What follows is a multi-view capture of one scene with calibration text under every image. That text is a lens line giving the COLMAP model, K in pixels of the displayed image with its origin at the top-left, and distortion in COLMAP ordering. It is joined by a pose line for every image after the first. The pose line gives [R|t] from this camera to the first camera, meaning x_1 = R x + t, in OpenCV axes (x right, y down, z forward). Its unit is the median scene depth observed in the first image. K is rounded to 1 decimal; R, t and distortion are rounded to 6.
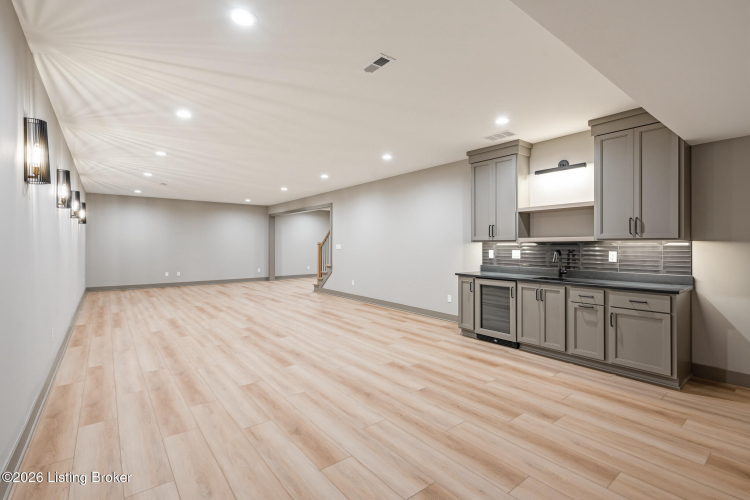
lens RADIAL K [[346.3, 0, 375.0], [0, 346.3, 250.0], [0, 0, 1]] dist [-0.000134, 0.000039]
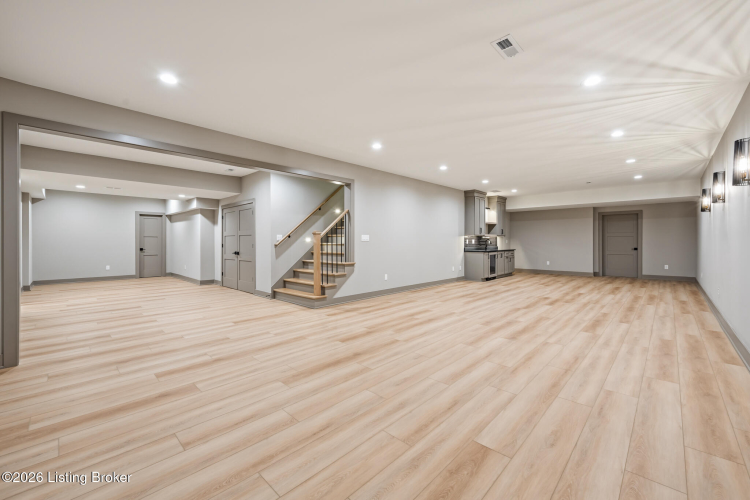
lens RADIAL K [[312.2, 0, 375.2], [0, 312.2, 241.2], [0, 0, 1]] dist [-0.000366, -0.000087]
pose [[-0.152278, -0.003889, 0.988330, -1.366246], [0.011617, 0.999916, 0.005725, -0.008208], [-0.988269, 0.012353, -0.152220, 1.799295]]
